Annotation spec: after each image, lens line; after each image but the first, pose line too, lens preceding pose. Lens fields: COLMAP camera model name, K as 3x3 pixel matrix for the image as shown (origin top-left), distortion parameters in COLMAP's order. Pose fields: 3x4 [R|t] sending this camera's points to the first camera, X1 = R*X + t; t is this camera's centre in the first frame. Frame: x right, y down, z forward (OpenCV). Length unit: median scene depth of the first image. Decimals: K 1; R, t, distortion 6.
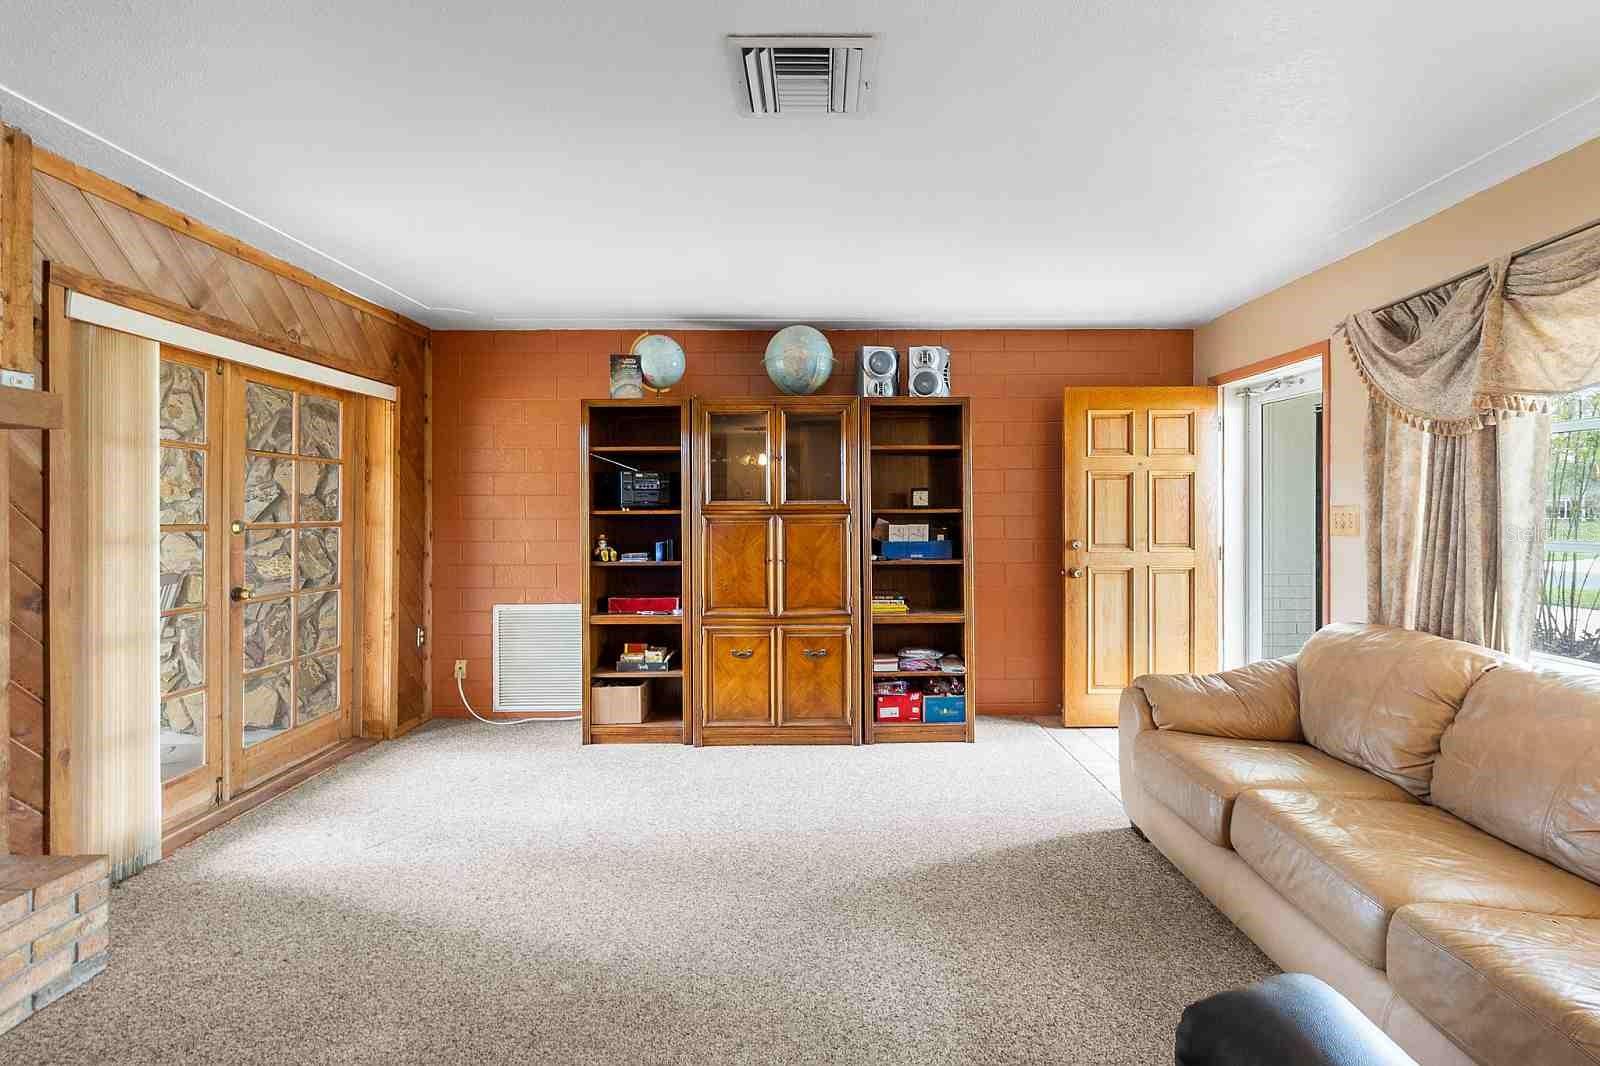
lens RADIAL K [[728.5, 0, 826.5], [0, 728.5, 512.7], [0, 0, 1]] dist [0.002262, 0.000302]
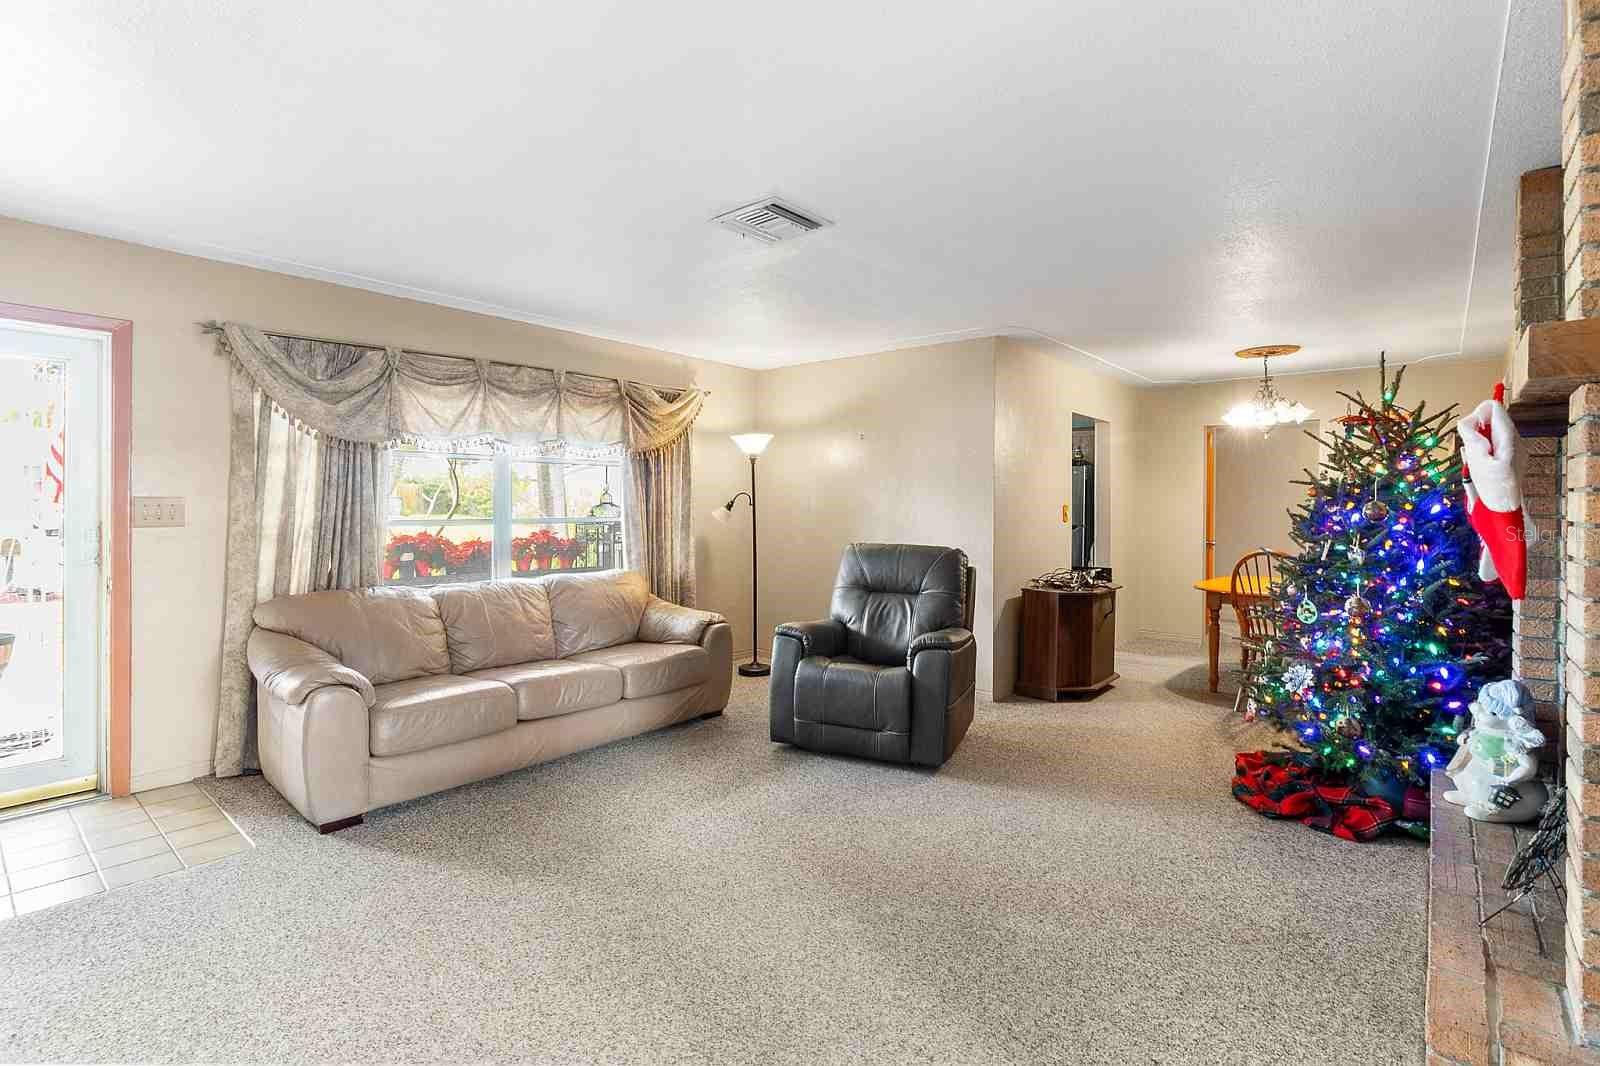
lens RADIAL K [[739.4, 0, 809.1], [0, 739.4, 505.3], [0, 0, 1]] dist [-0.000155, -0.000420]
pose [[-0.747871, 0.001106, 0.663843, -0.507547], [0.001772, 0.999998, 0.000330, 0.003051], [-0.663841, 0.001423, -0.747872, 0.947100]]
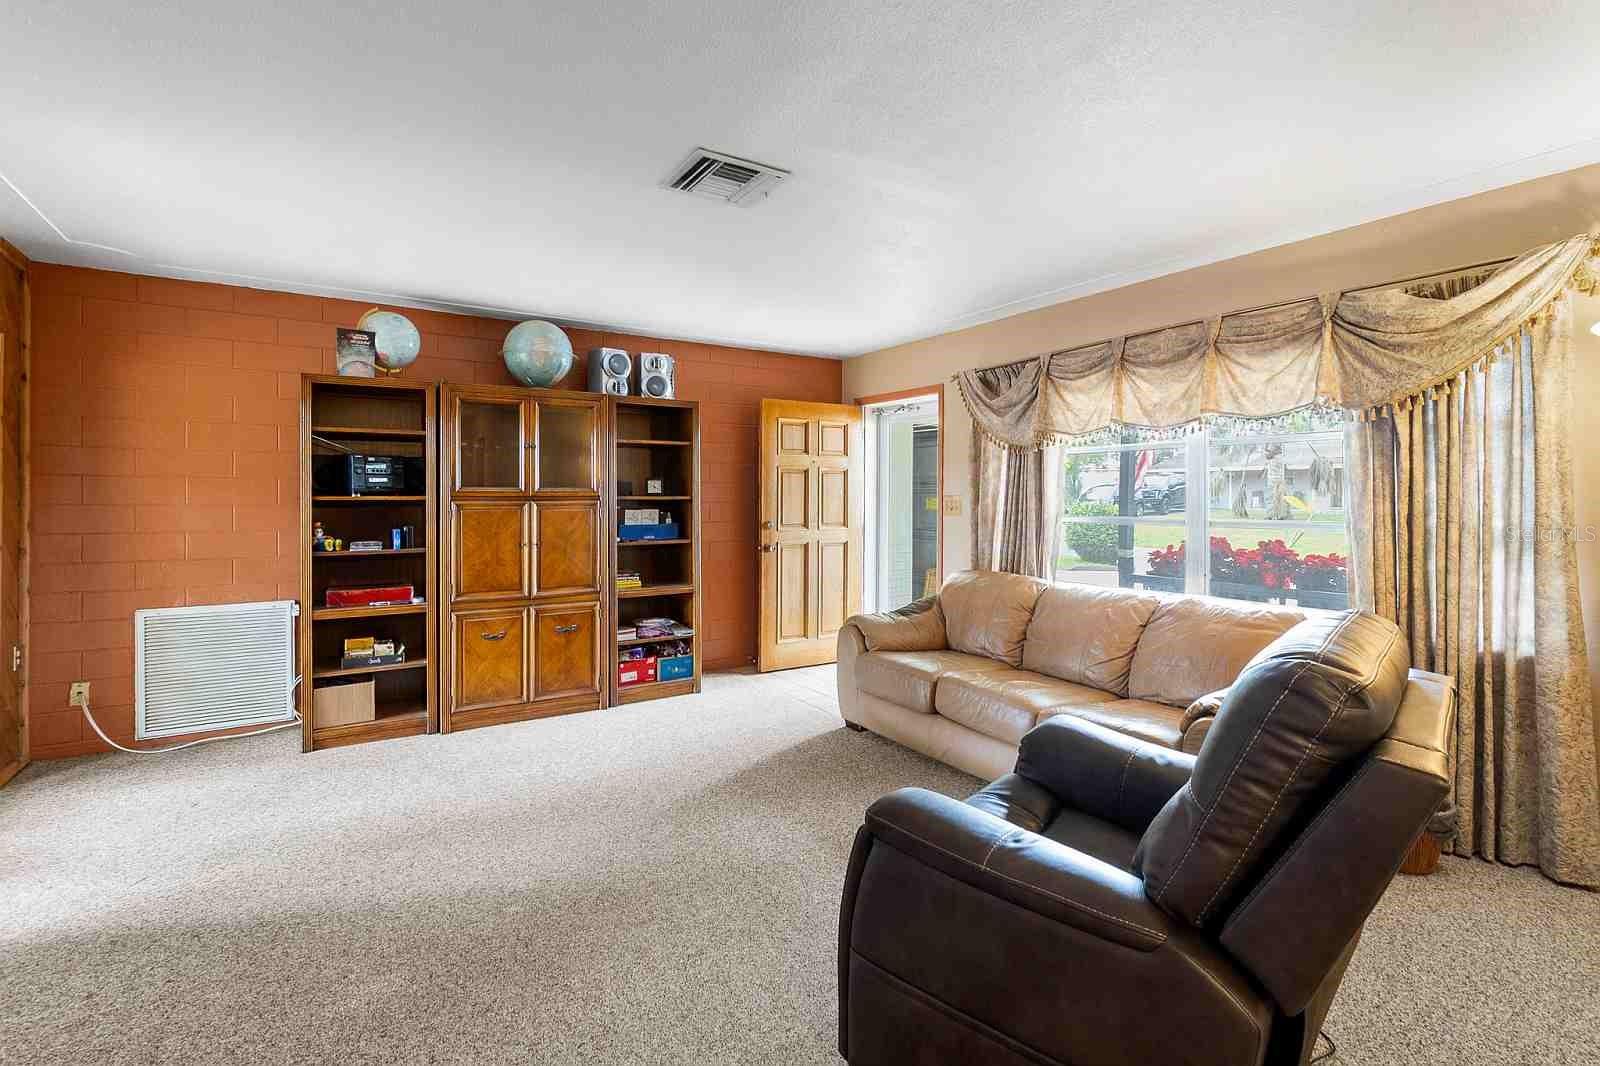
lens RADIAL K [[739.4, 0, 809.1], [0, 739.4, 505.3], [0, 0, 1]] dist [-0.000155, -0.000420]
pose [[0.849045, -0.001434, 0.528319, -0.282990], [-0.003034, 0.999967, 0.007589, -0.000033], [-0.528312, -0.008046, 0.849012, -0.115286]]
